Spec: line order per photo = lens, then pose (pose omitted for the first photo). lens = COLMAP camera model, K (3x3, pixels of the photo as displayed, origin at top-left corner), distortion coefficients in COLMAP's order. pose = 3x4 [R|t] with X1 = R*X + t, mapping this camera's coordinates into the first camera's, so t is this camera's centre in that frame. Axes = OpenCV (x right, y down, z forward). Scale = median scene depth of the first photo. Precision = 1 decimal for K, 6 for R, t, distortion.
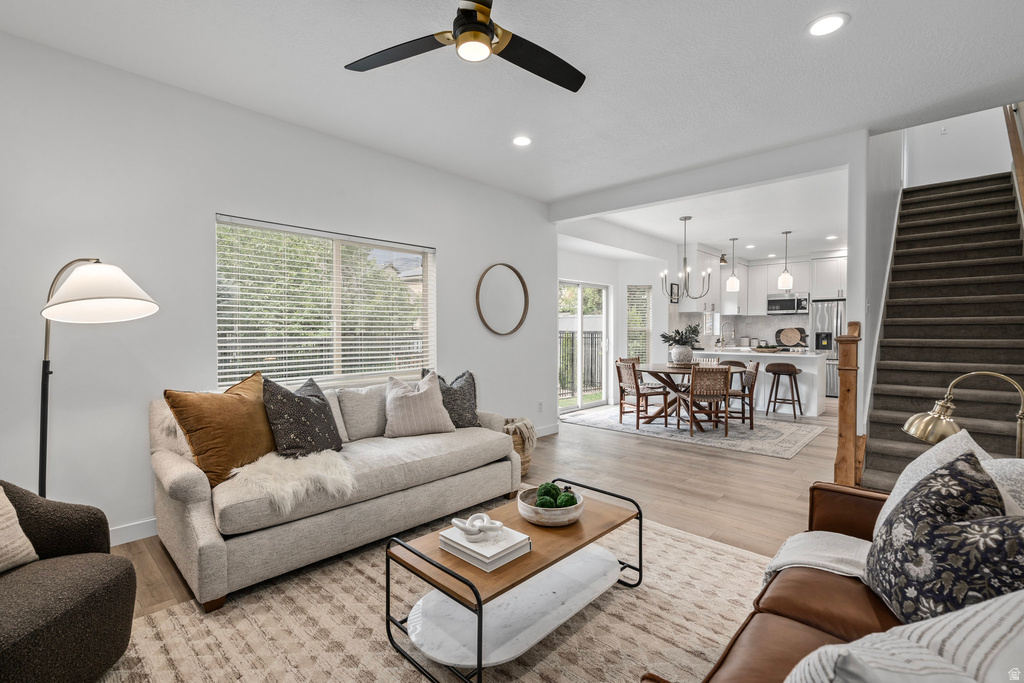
lens RADIAL K [[460.2, 0, 512.0], [0, 460.2, 341.5], [0, 0, 1]] dist [-0.003464, -0.000289]
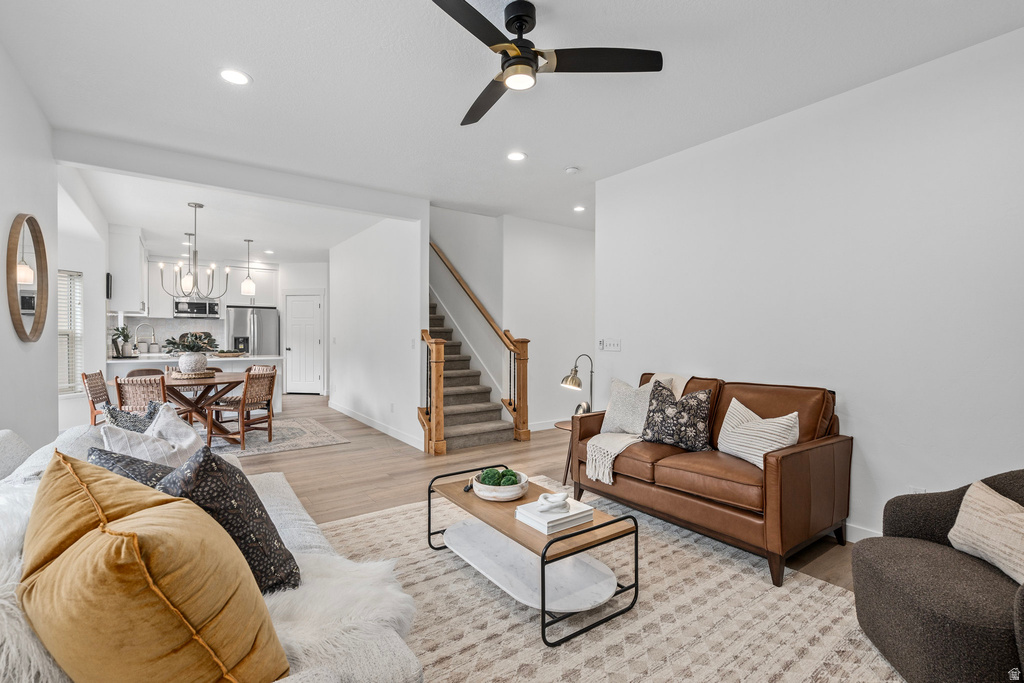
lens RADIAL K [[470.4, 0, 511.4], [0, 470.4, 337.0], [0, 0, 1]] dist [-0.008825, -0.000554]
pose [[0.192472, -0.000495, 0.981302, -0.382791], [0.019057, 0.999813, -0.003234, -0.005356], [-0.981117, 0.019323, 0.192445, 0.257595]]
